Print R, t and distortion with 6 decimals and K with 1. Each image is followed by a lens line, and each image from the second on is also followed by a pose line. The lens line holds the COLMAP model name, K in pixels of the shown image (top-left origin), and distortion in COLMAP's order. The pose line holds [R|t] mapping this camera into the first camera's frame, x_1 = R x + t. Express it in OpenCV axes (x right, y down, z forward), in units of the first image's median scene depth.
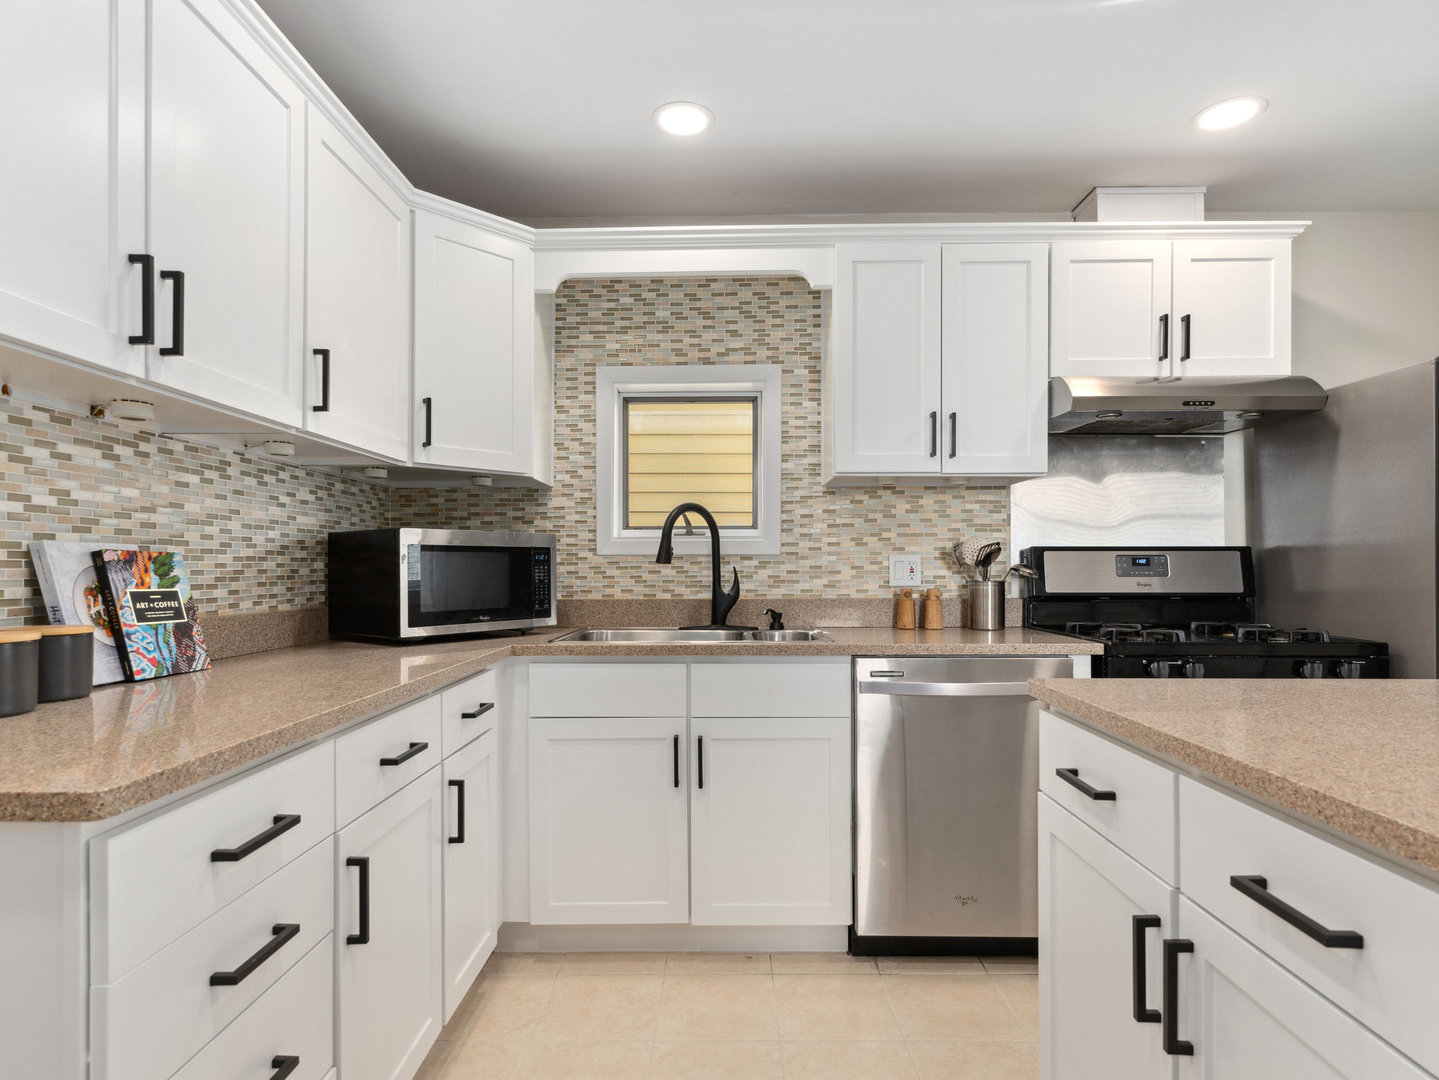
lens RADIAL K [[776.8, 0, 716.8], [0, 776.8, 565.2], [0, 0, 1]] dist [-0.001294, 0.000430]
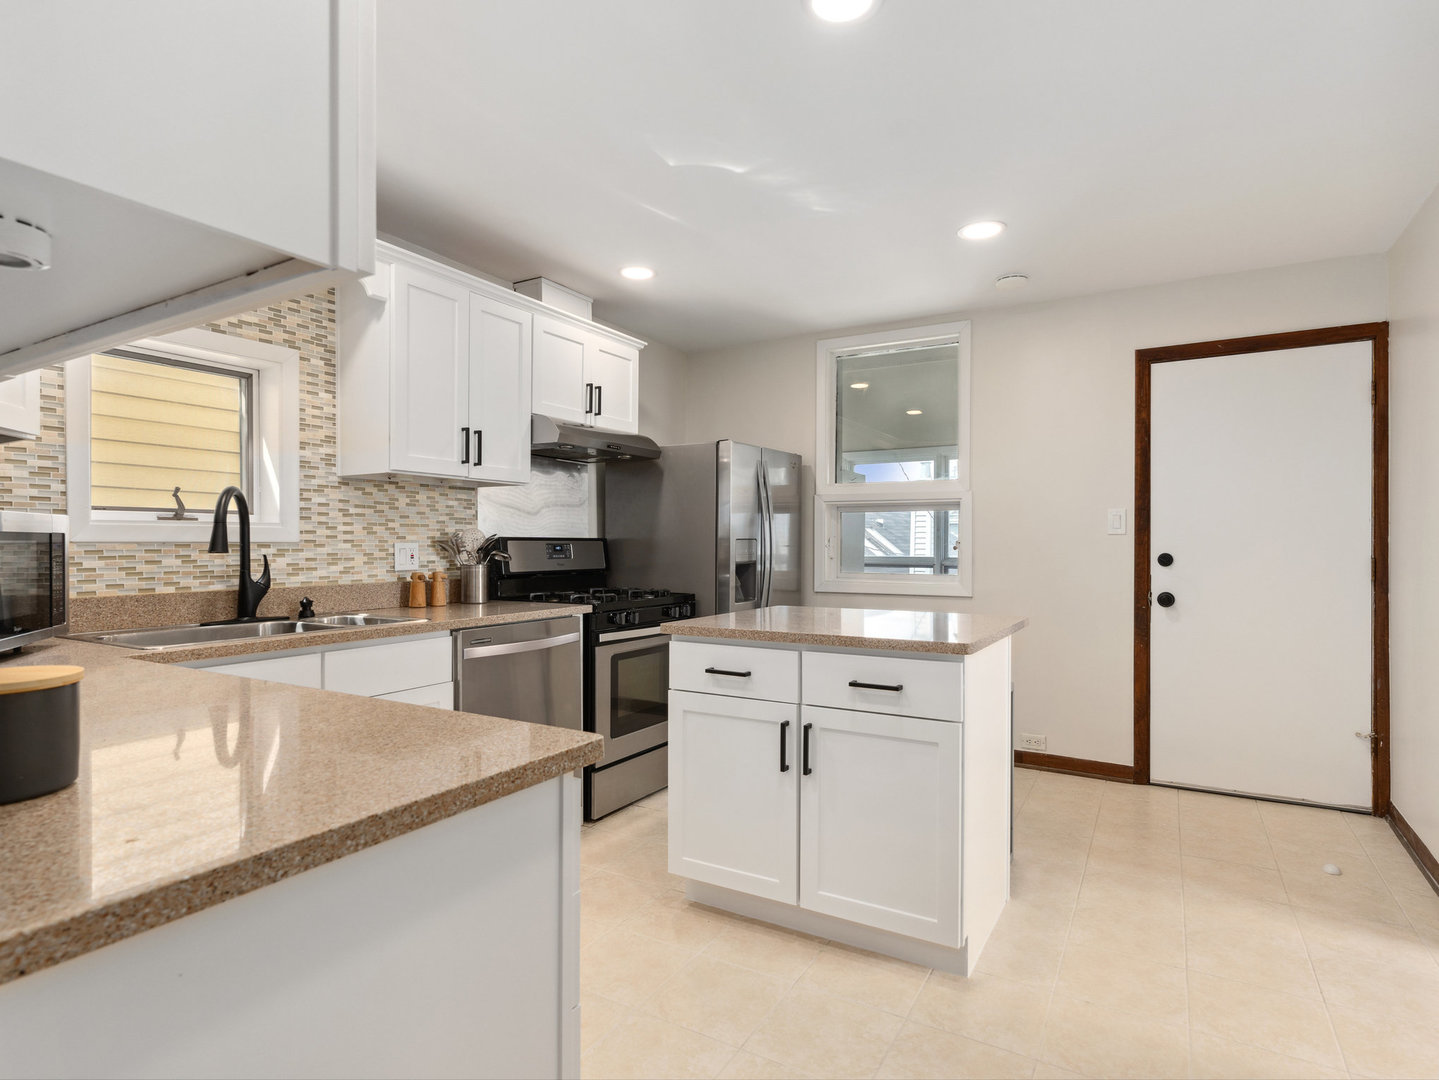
lens RADIAL K [[770.0, 0, 720.9], [0, 770.0, 548.0], [0, 0, 1]] dist [0.003256, 0.000752]
pose [[0.493719, -0.002910, 0.869617, -0.510017], [-0.002433, 0.999986, 0.004728, -0.012309], [-0.869618, -0.004450, 0.493705, 0.043074]]
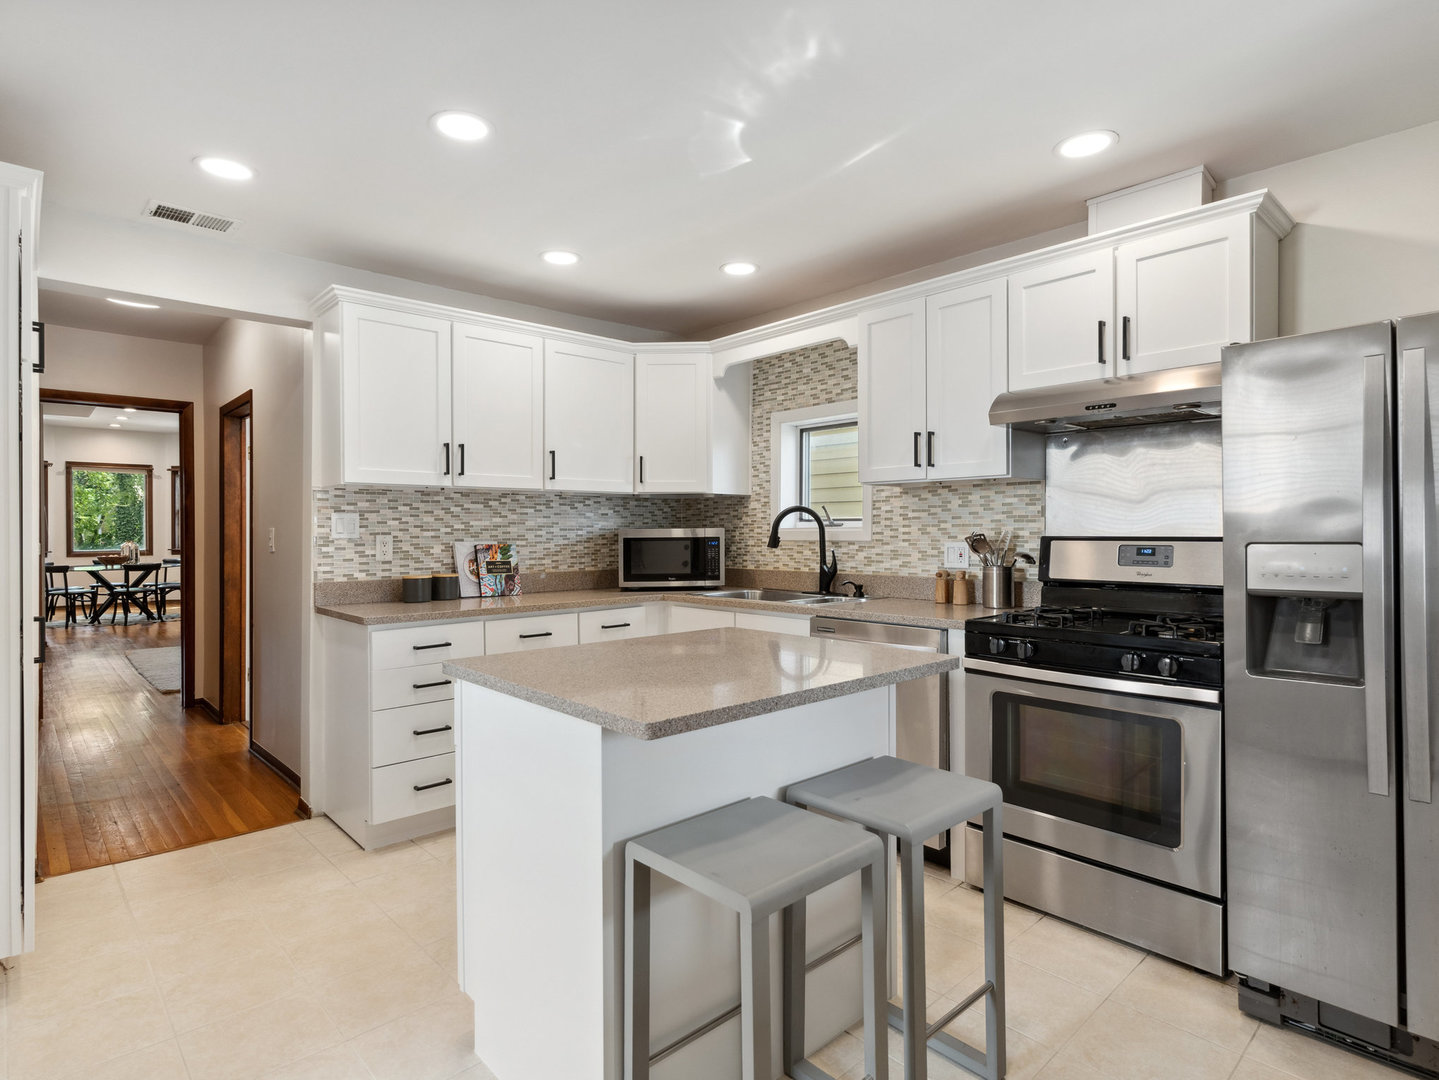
lens RADIAL K [[773.3, 0, 717.7], [0, 773.3, 537.9], [0, 0, 1]] dist [-0.000850, 0.000127]
pose [[0.690285, 0.004662, -0.723522, 0.853932], [0.005675, 0.999914, 0.011857, -0.036156], [0.723515, -0.012291, 0.690199, -0.097841]]
